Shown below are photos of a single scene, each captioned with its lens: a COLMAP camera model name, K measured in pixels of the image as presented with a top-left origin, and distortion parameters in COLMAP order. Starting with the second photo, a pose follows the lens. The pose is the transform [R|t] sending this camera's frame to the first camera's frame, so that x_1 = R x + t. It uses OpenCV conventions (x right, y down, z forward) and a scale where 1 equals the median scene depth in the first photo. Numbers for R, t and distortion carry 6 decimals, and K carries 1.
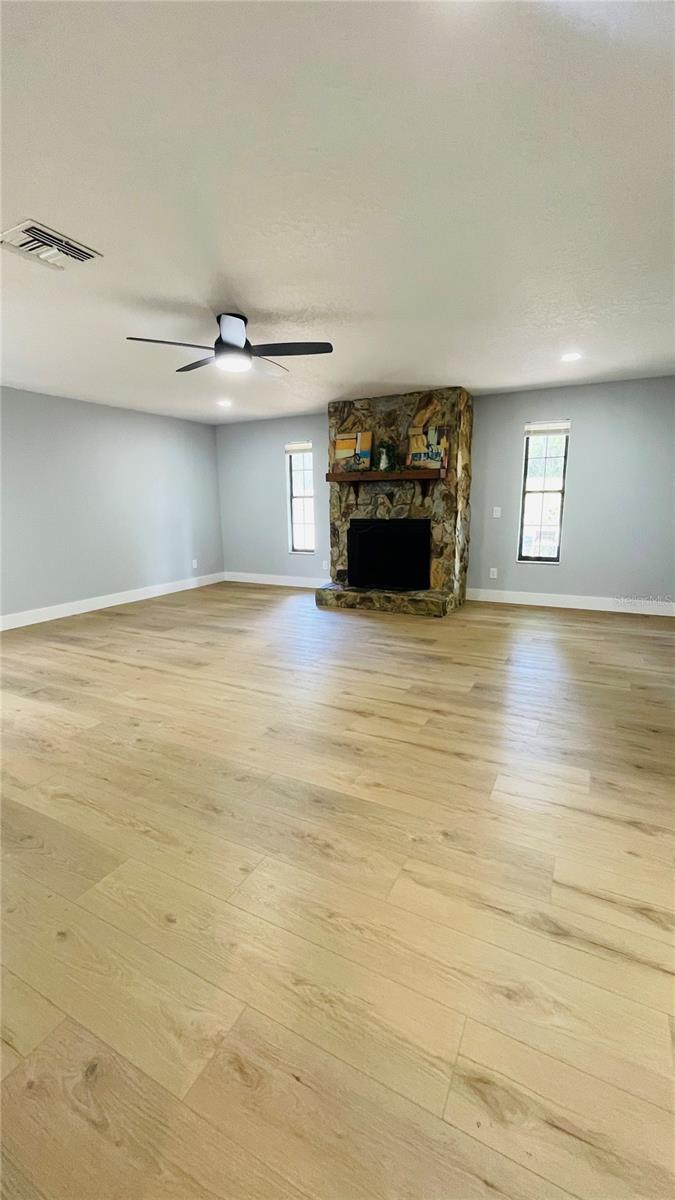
lens RADIAL K [[483.6, 0, 333.1], [0, 483.6, 598.0], [0, 0, 1]] dist [-0.003259, -0.000064]
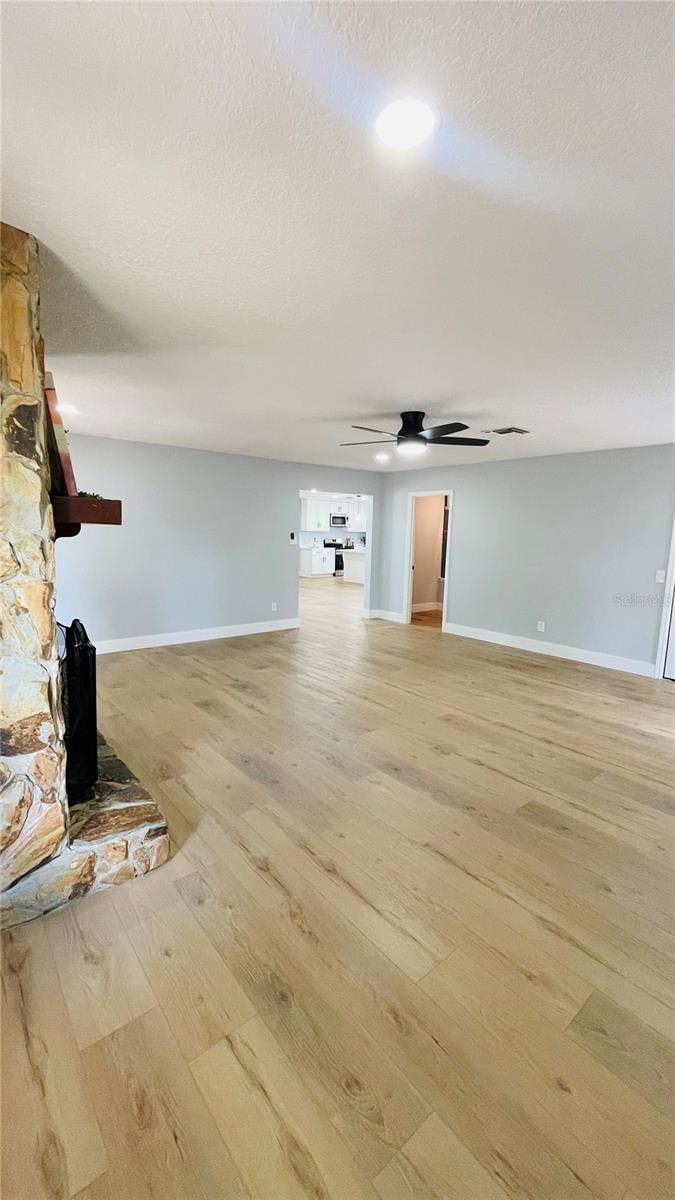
lens RADIAL K [[483.6, 0, 333.1], [0, 483.6, 598.0], [0, 0, 1]] dist [-0.003259, -0.000064]
pose [[-0.919670, -0.059104, 0.388218, -0.308186], [0.072771, 0.945834, 0.316390, -0.308320], [-0.385890, 0.319226, -0.865554, 1.328688]]
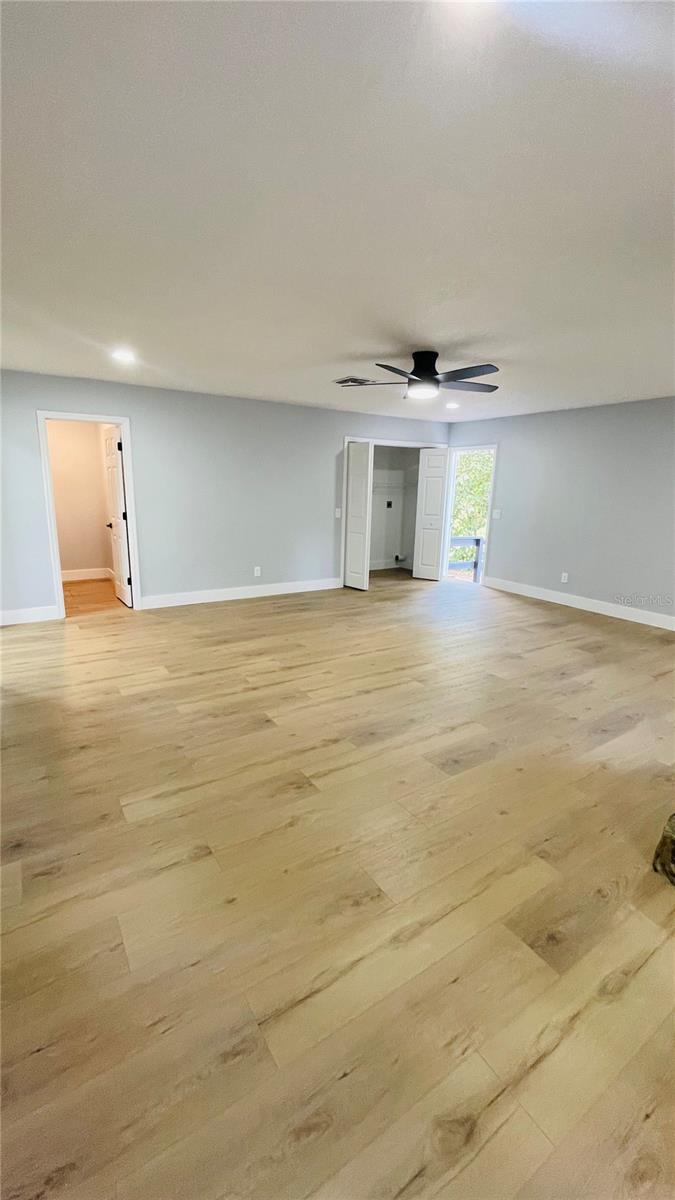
lens RADIAL K [[498.4, 0, 334.3], [0, 498.4, 586.1], [0, 0, 1]] dist [0.003000, 0.000673]
pose [[-0.486542, 0.180402, -0.854829, 0.599383], [-0.190020, 0.933173, 0.305090, -0.218333], [0.852742, 0.310874, -0.419748, 0.860266]]
